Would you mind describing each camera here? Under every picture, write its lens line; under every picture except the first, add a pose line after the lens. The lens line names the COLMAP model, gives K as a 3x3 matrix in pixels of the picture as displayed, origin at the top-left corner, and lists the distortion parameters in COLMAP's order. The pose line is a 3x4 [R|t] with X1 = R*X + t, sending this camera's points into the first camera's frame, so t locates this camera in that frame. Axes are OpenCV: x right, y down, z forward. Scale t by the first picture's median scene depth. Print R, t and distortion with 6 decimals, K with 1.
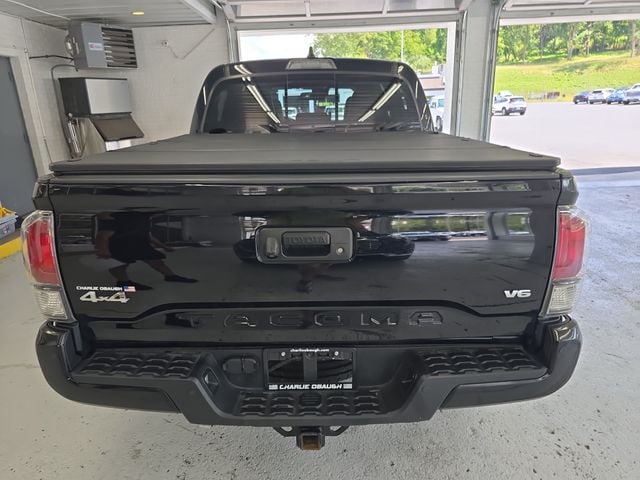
lens RADIAL K [[441.6, 0, 328.8], [0, 441.6, 248.3], [0, 0, 1]] dist [0.000016, -0.005638]
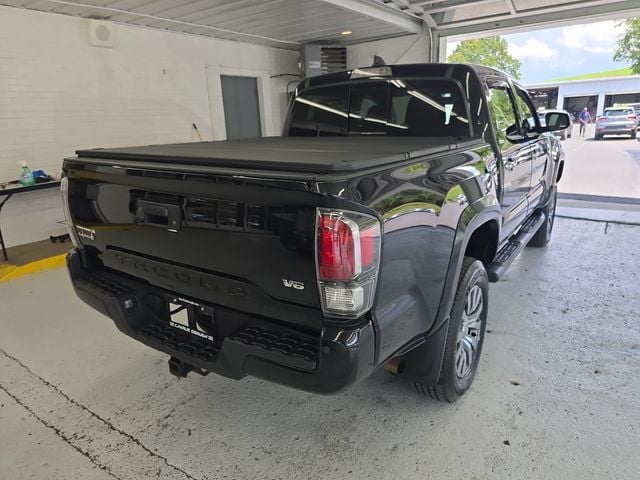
lens RADIAL K [[442.4, 0, 318.2], [0, 442.4, 249.9], [0, 0, 1]] dist [0.008080, 0.001652]
pose [[0.819333, 0.155123, -0.551933, 0.927942], [-0.160781, 0.986239, 0.038510, -0.028303], [0.550311, 0.057187, 0.832999, 0.113757]]
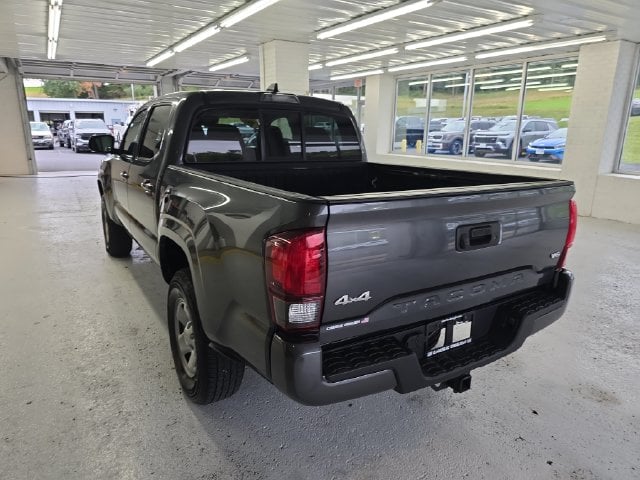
lens RADIAL K [[442.4, 0, 318.2], [0, 442.4, 249.9], [0, 0, 1]] dist [0.008080, 0.001652]
pose [[0.846839, -0.105788, 0.521222, -1.031730], [0.133668, 0.990896, -0.016060, -0.008513], [-0.514778, 0.083271, 0.853270, 0.036903]]
